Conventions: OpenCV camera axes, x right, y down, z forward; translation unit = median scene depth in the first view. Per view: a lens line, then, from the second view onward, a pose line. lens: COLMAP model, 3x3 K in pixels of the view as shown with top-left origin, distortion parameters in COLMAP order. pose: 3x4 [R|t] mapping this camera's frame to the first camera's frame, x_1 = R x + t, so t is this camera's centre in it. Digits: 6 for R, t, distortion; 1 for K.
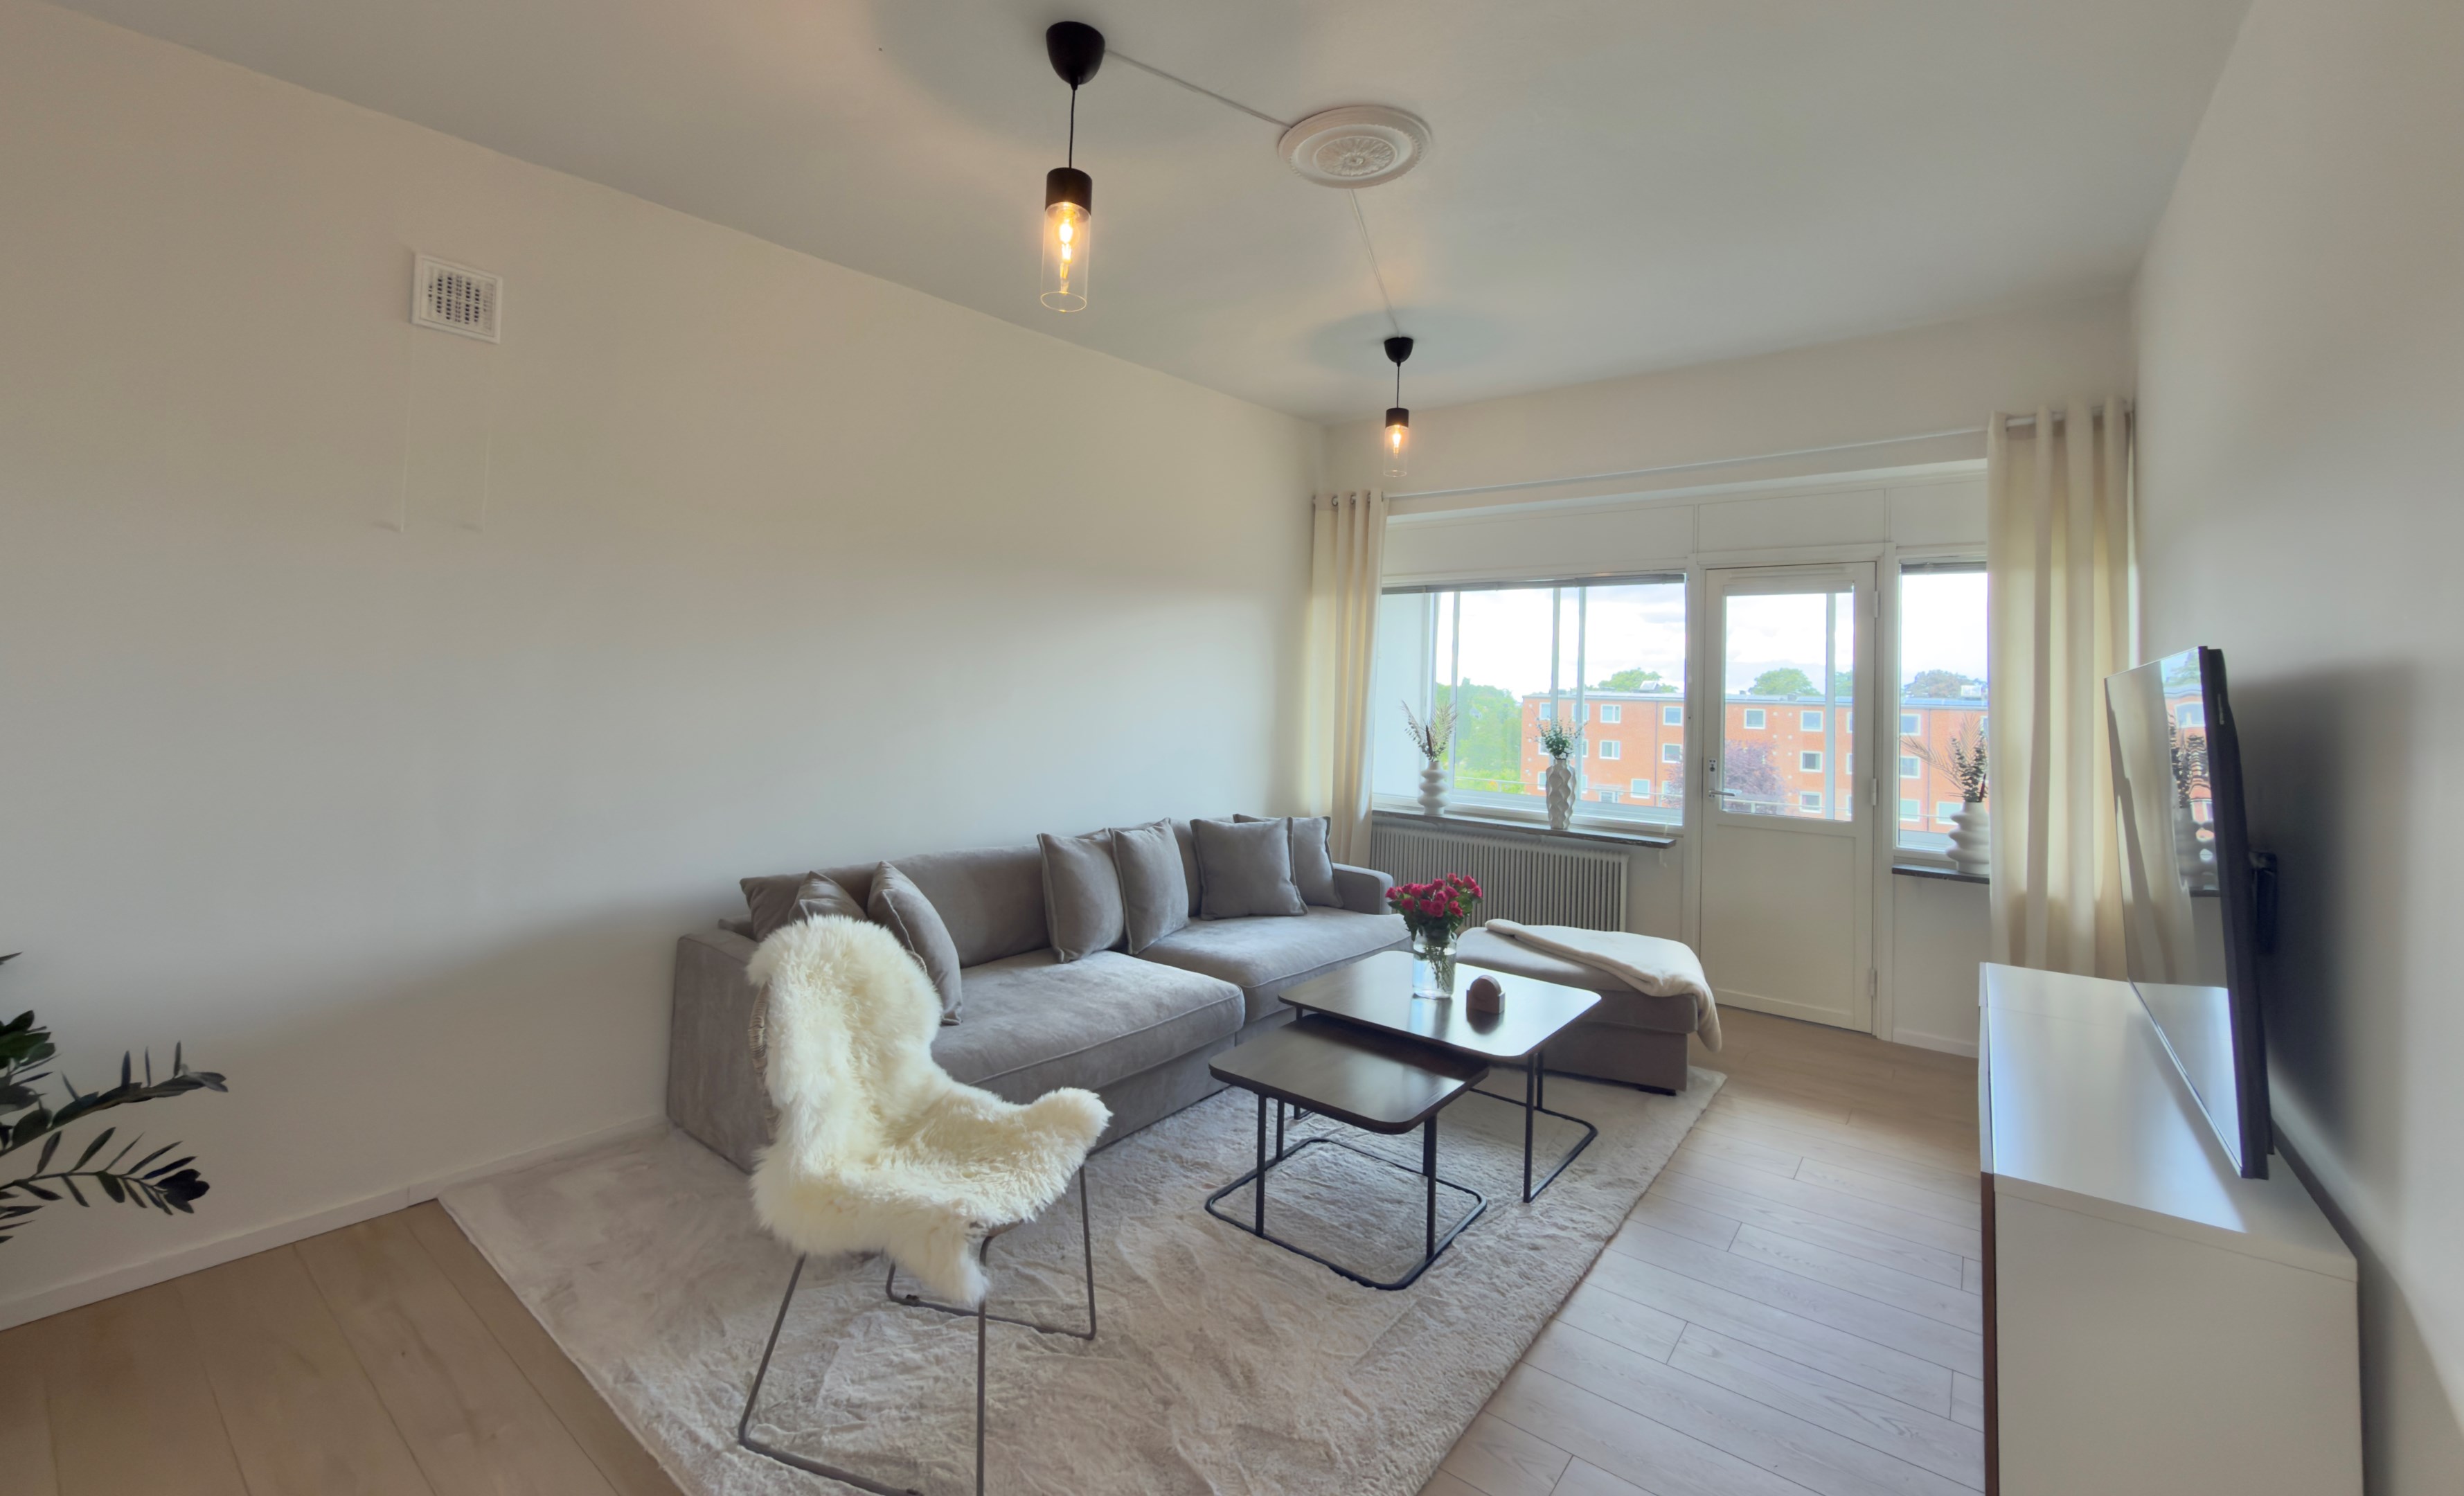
lens RADIAL K [[978.2, 0, 1226.5], [0, 978.2, 657.6], [0, 0, 1]] dist [-0.000433, 0.000024]
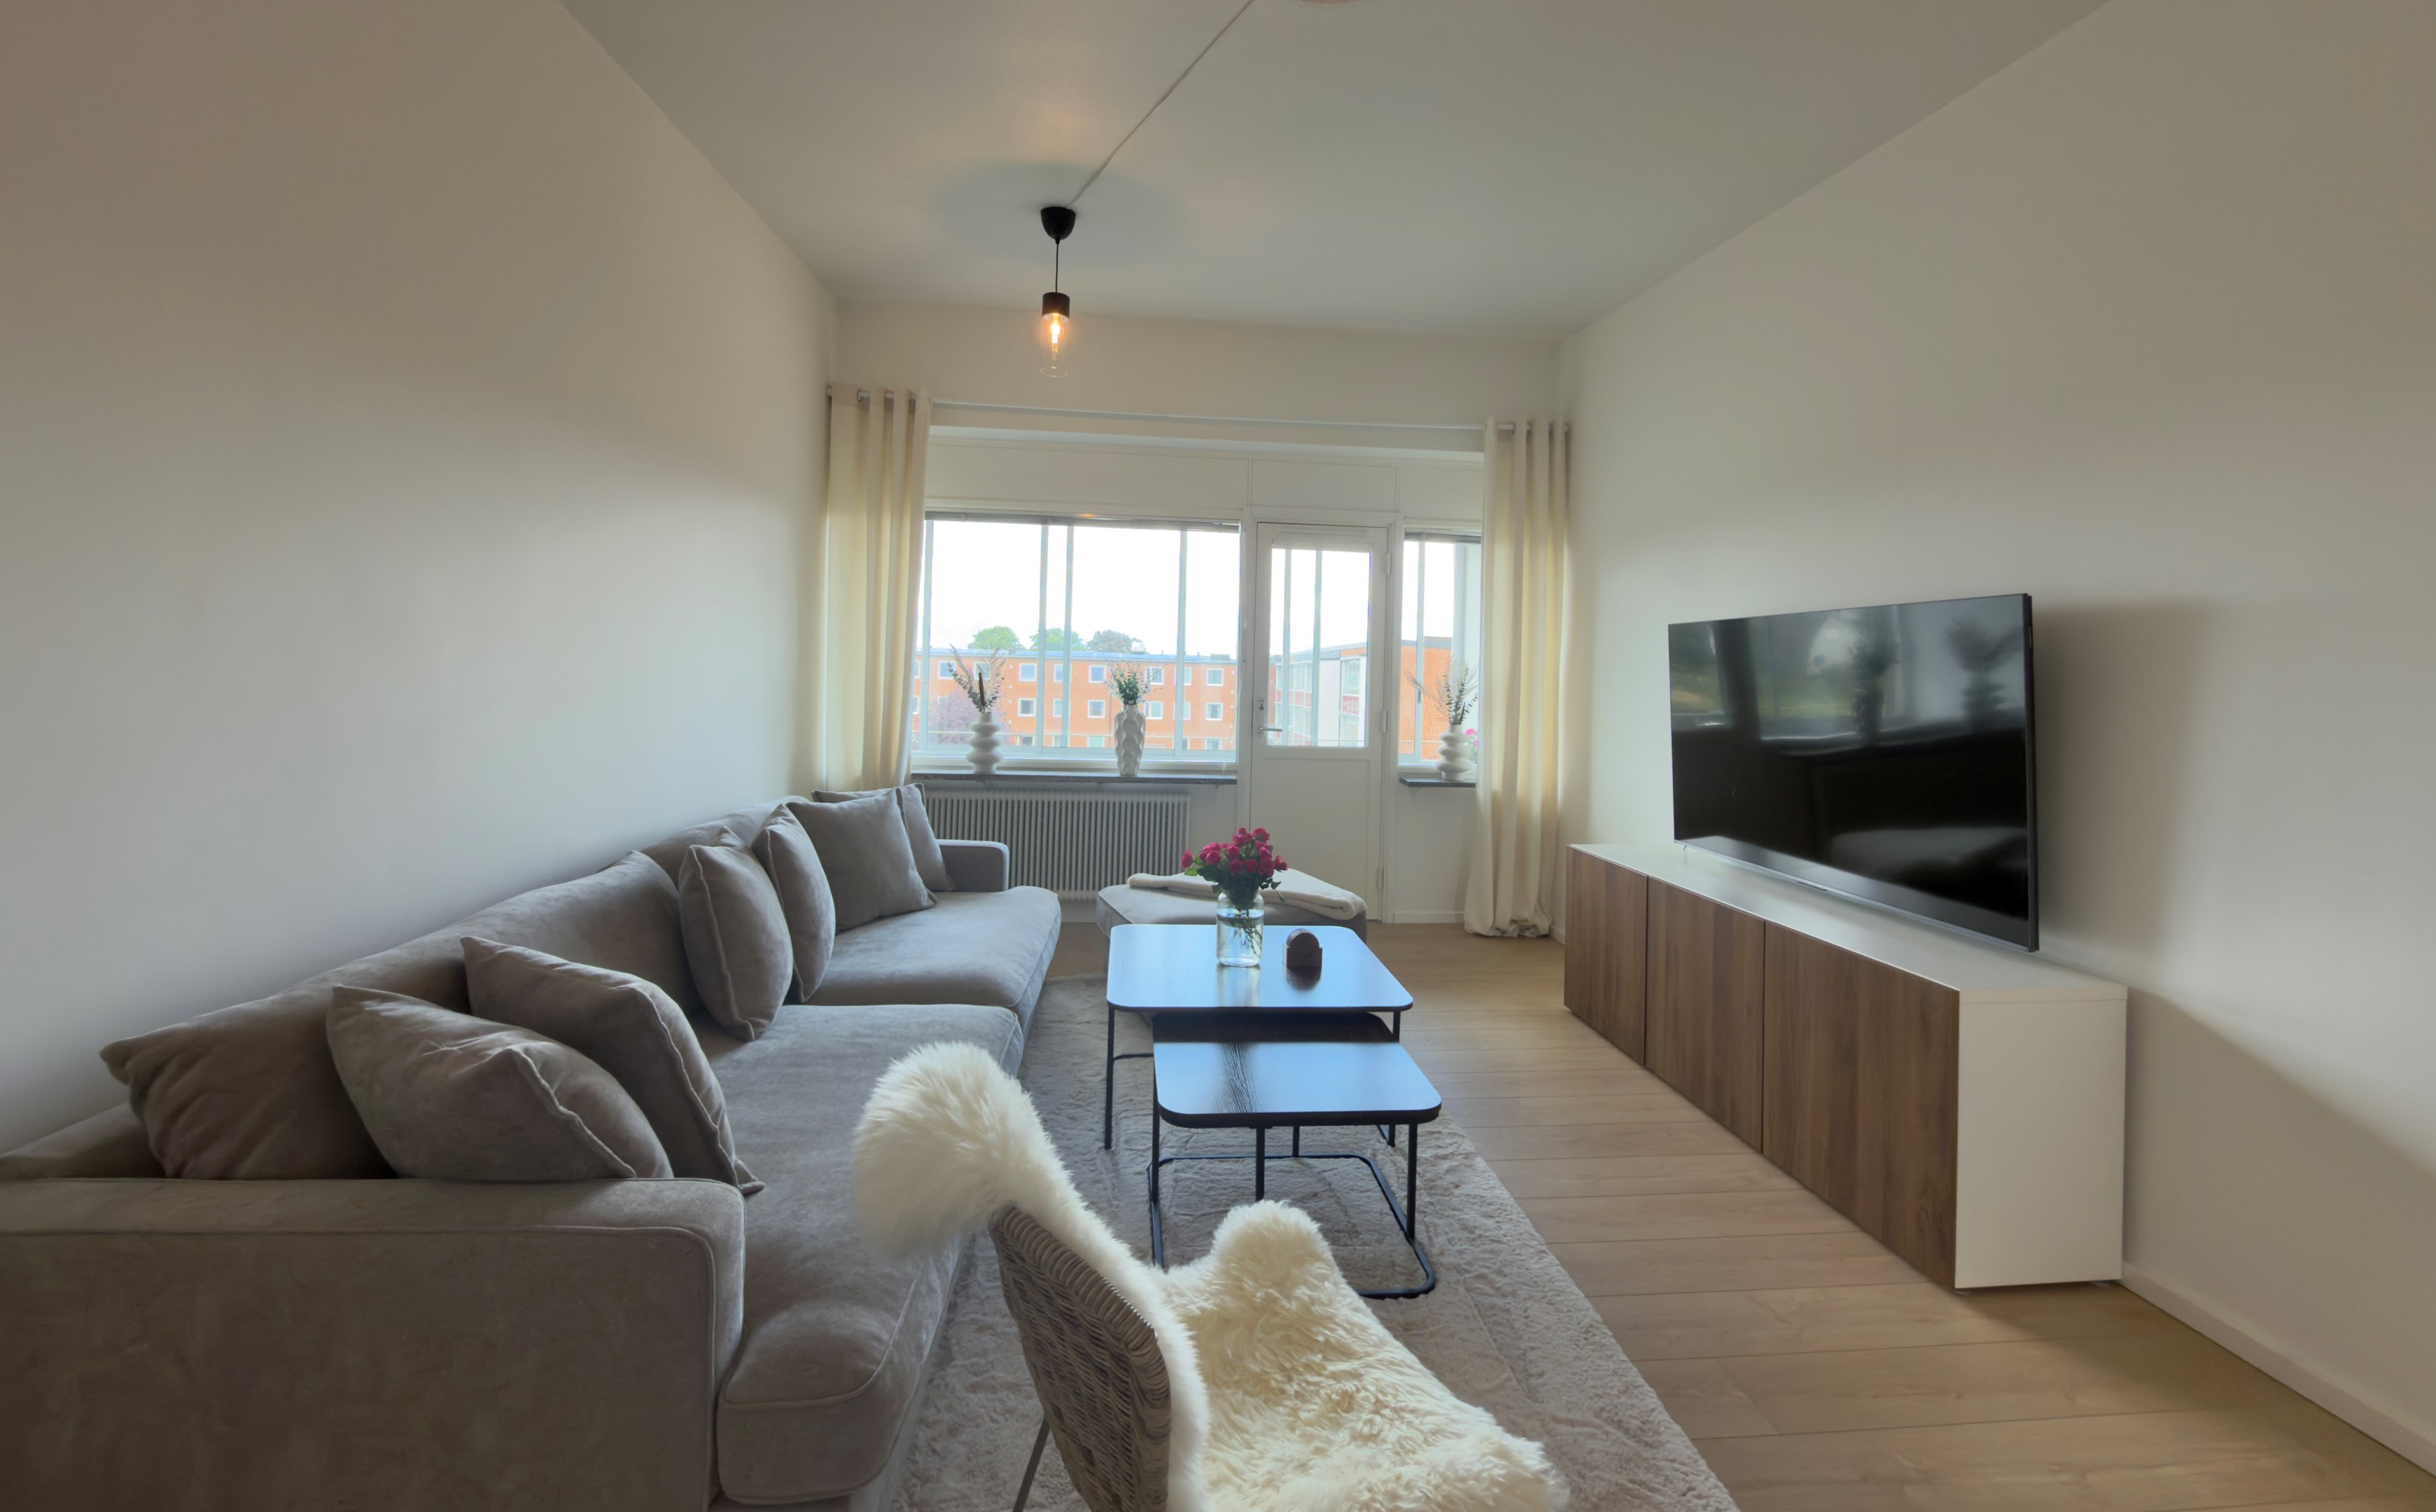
lens RADIAL K [[967.7, 0, 1216.6], [0, 967.7, 689.7], [0, 0, 1]] dist [-0.000476, 0.000649]
pose [[0.737723, -0.025220, 0.674632, -0.287226], [-0.028434, 0.997254, 0.068374, 0.023165], [-0.674504, -0.069624, 0.734981, 0.265362]]
